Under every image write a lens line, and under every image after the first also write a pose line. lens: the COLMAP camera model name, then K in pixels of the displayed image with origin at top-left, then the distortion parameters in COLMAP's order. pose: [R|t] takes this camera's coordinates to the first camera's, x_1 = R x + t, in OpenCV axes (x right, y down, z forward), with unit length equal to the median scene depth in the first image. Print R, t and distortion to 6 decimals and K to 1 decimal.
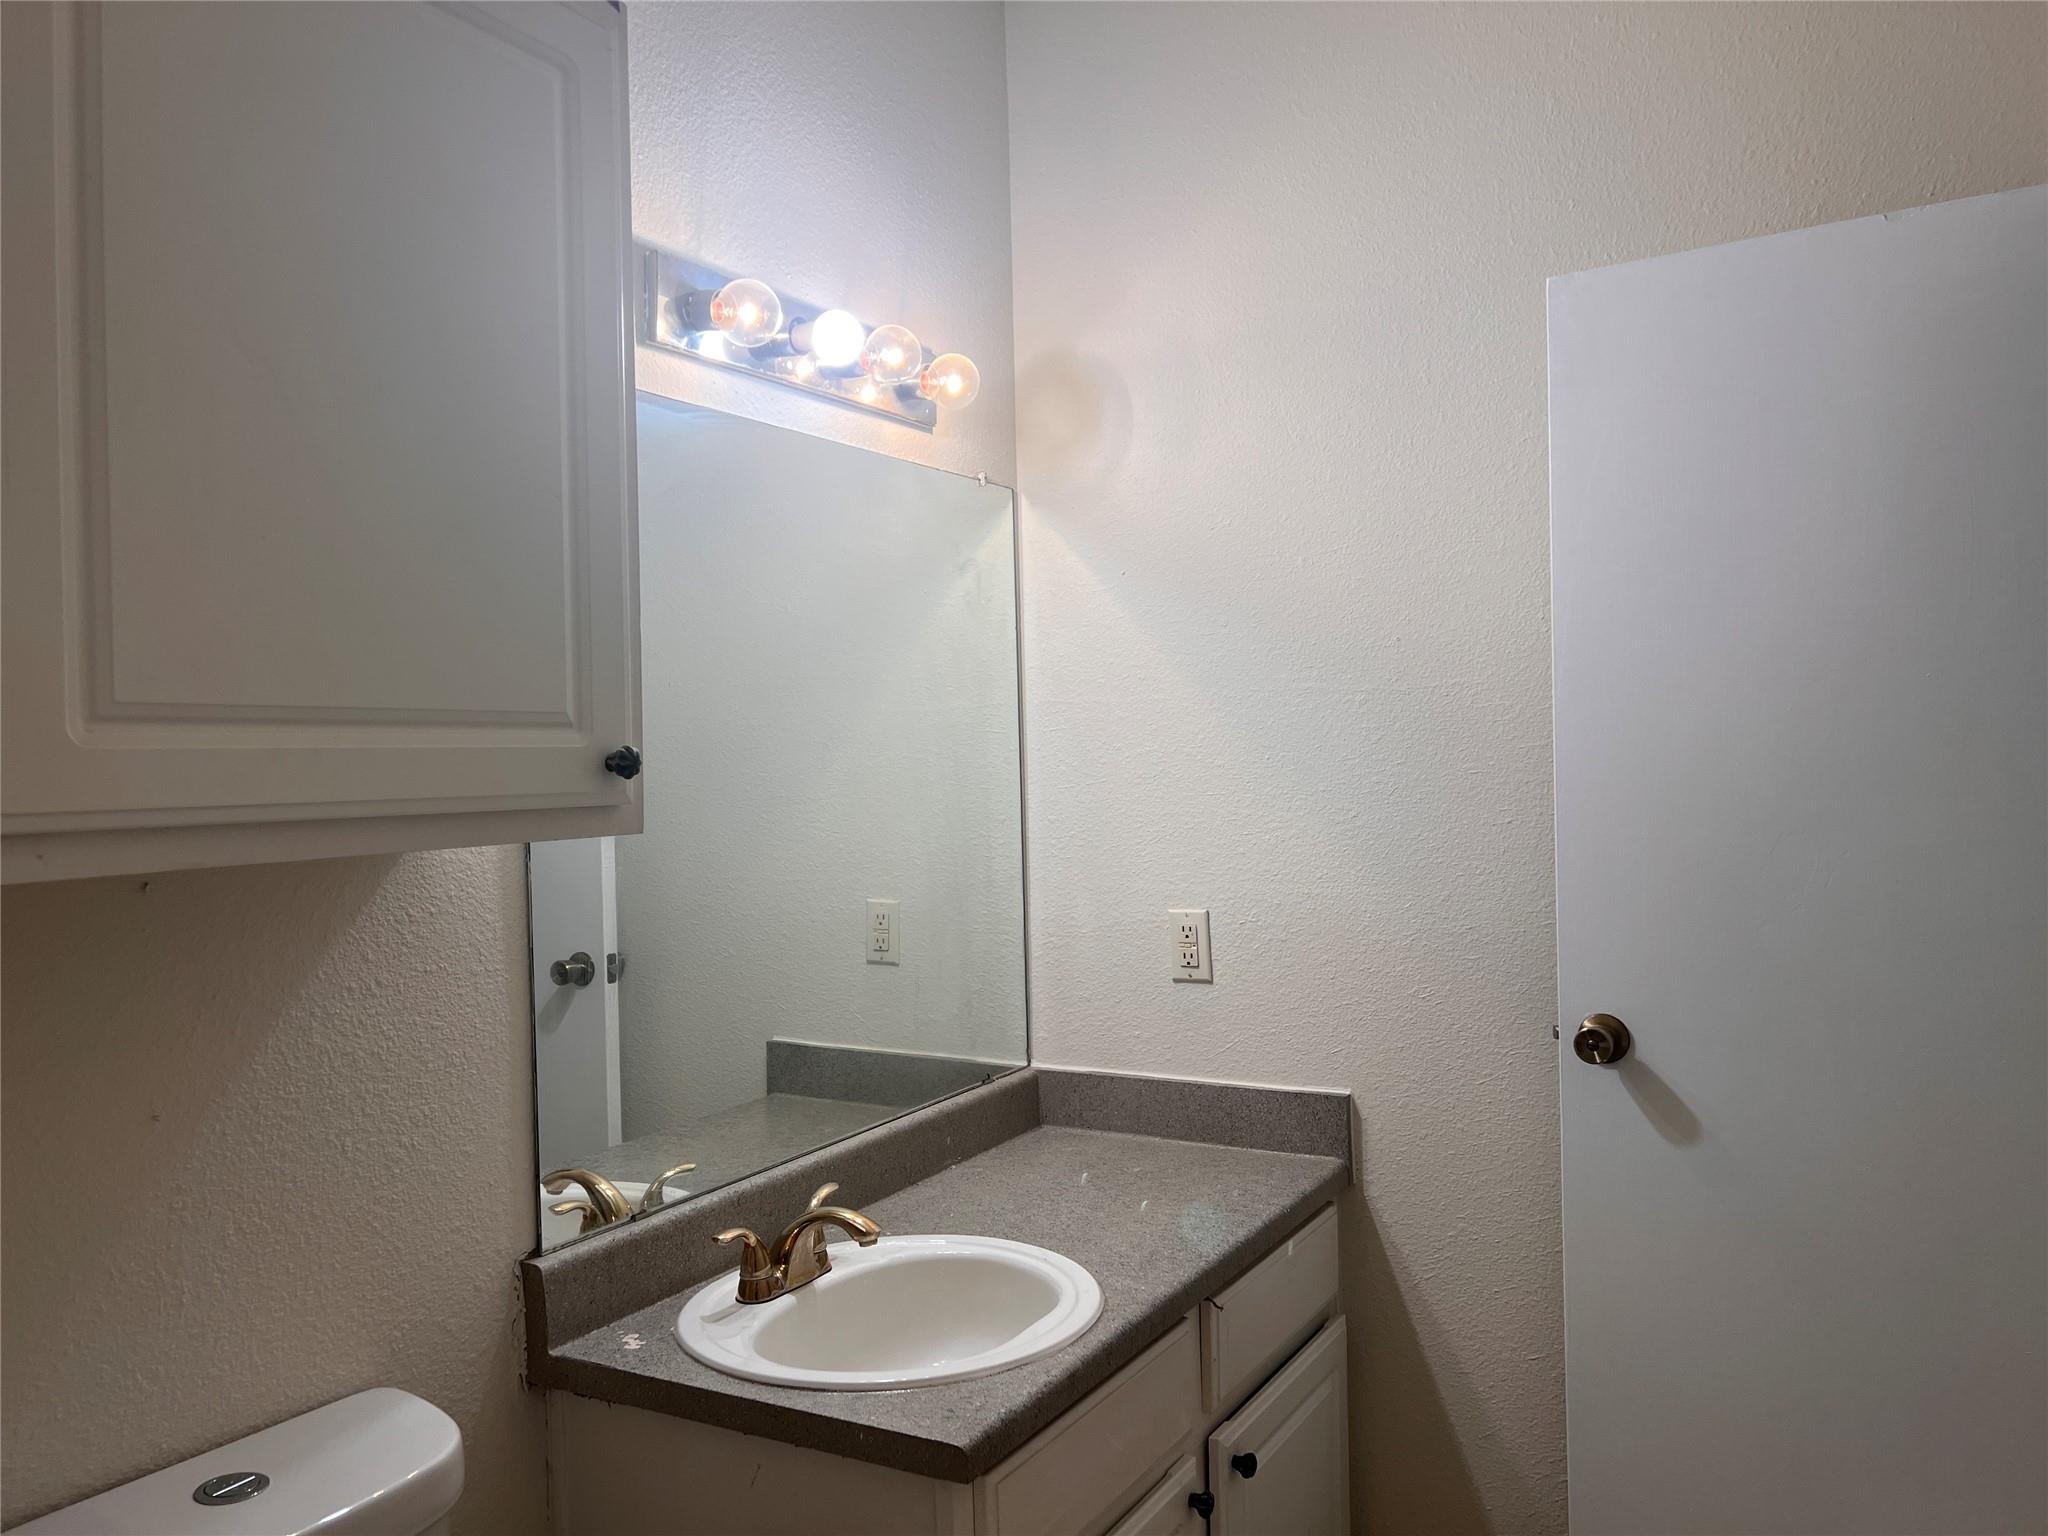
lens RADIAL K [[1571.3, 0, 1017.1], [0, 1571.3, 769.1], [0, 0, 1]] dist [0.052979, -0.048074]
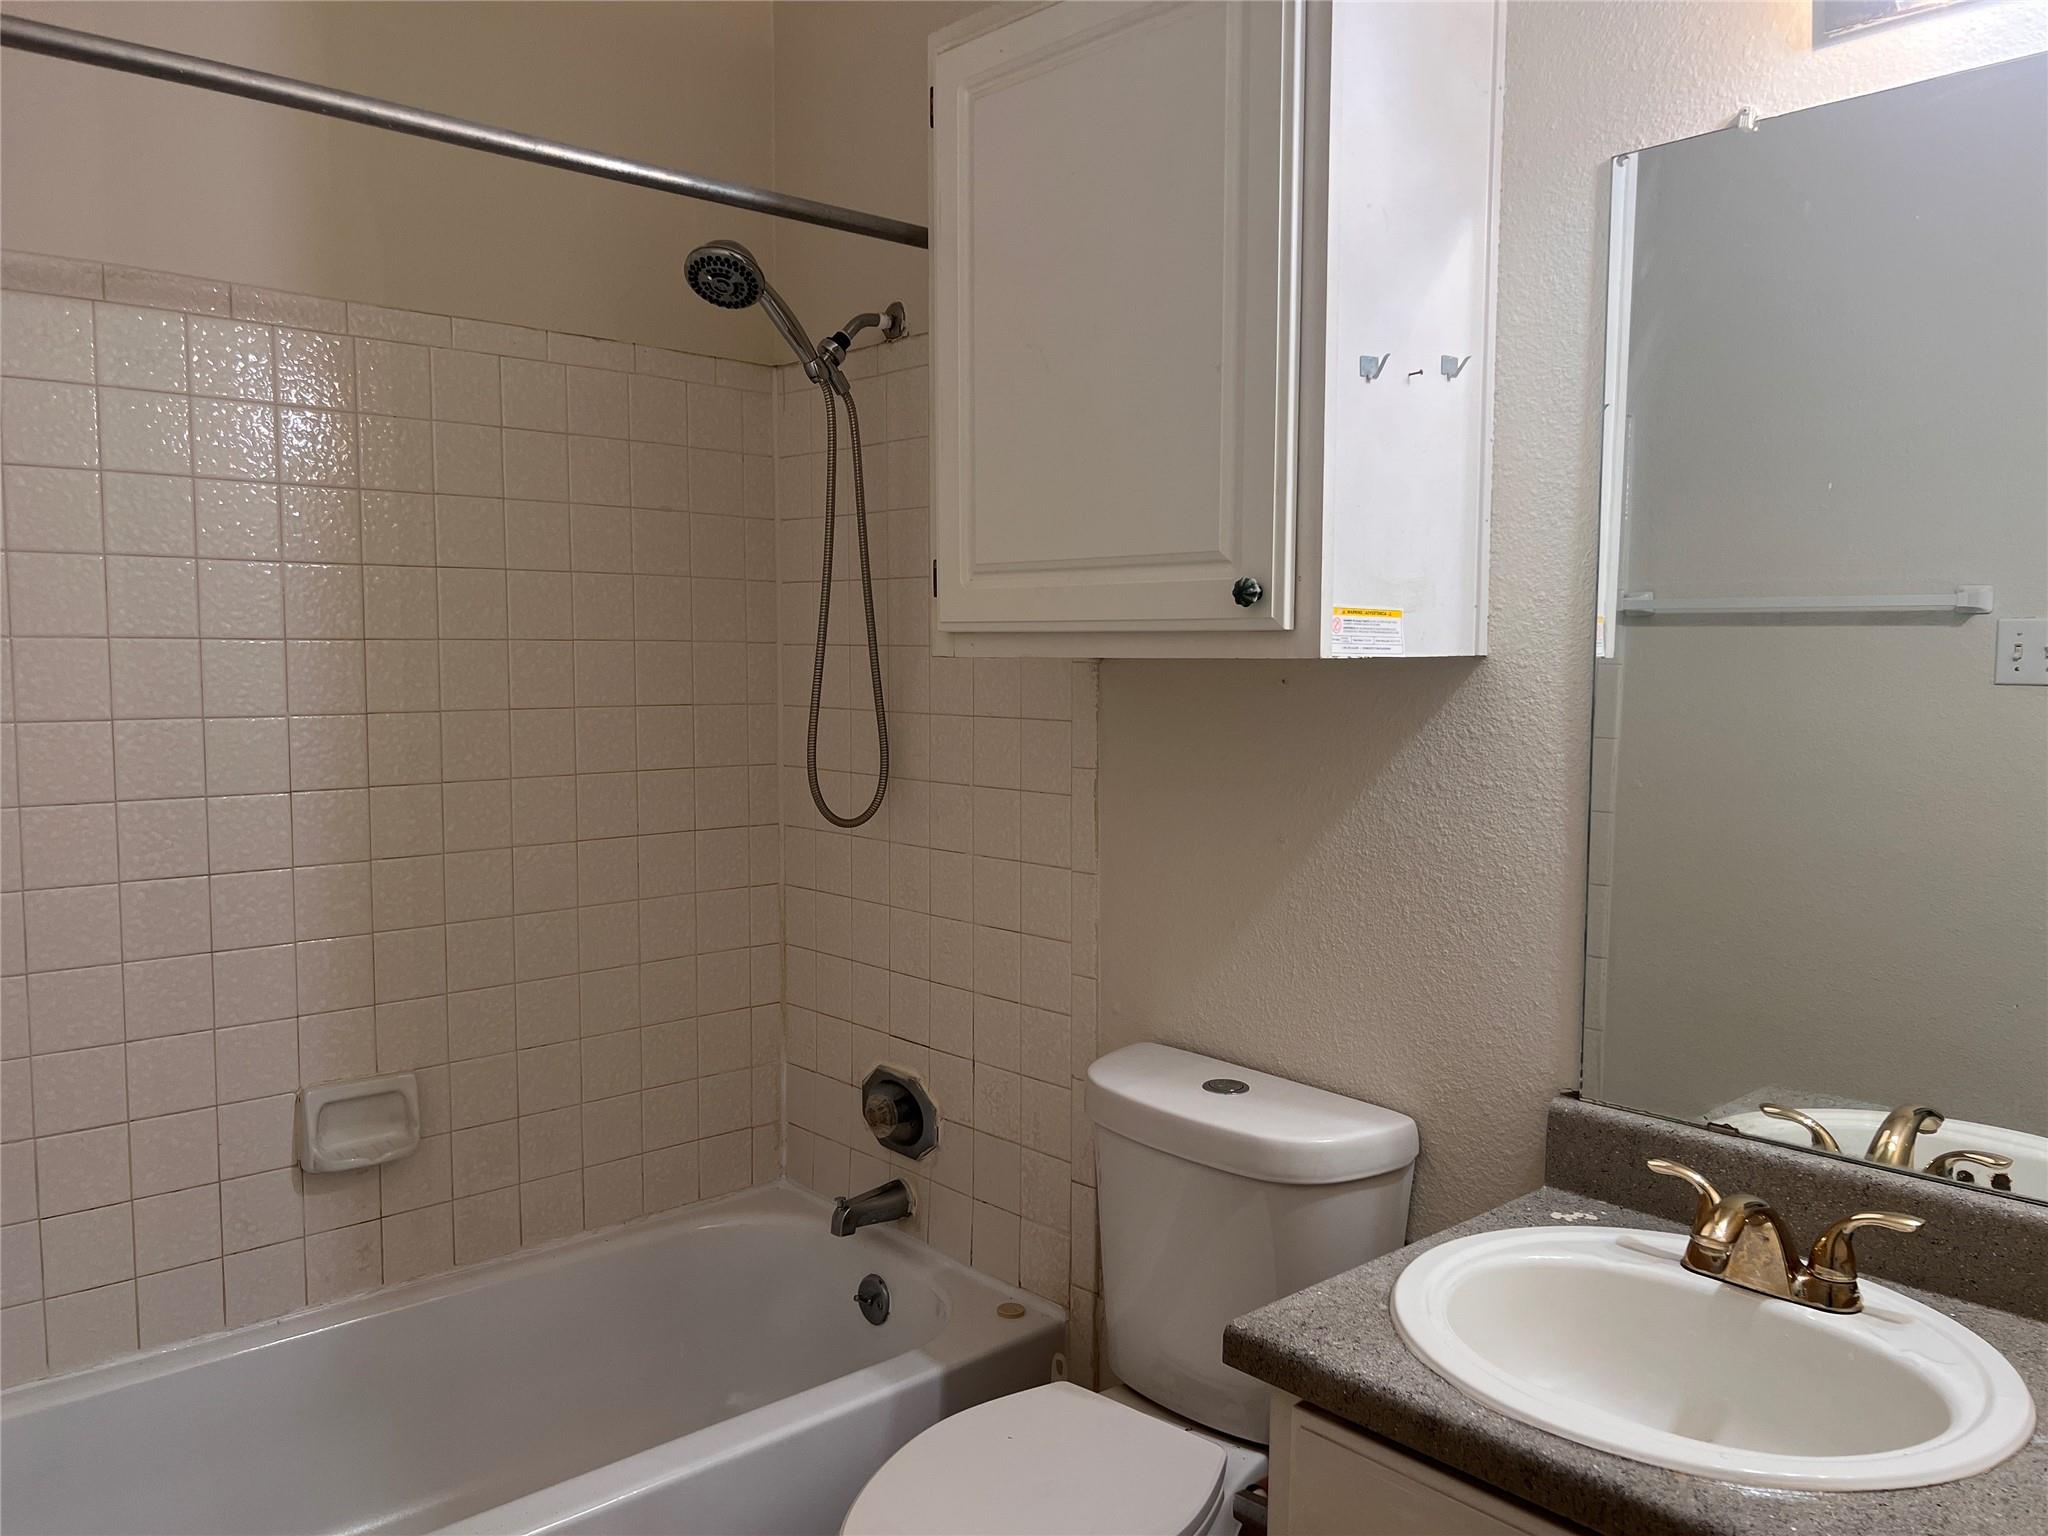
lens RADIAL K [[1571.3, 0, 1016.7], [0, 1571.3, 772.1], [0, 0, 1]] dist [0.052979, -0.048074]
pose [[-0.301251, 0.099966, -0.948290, 0.762626], [-0.002279, 0.994411, 0.105552, 0.003963], [0.953542, 0.033958, -0.299340, 1.021843]]
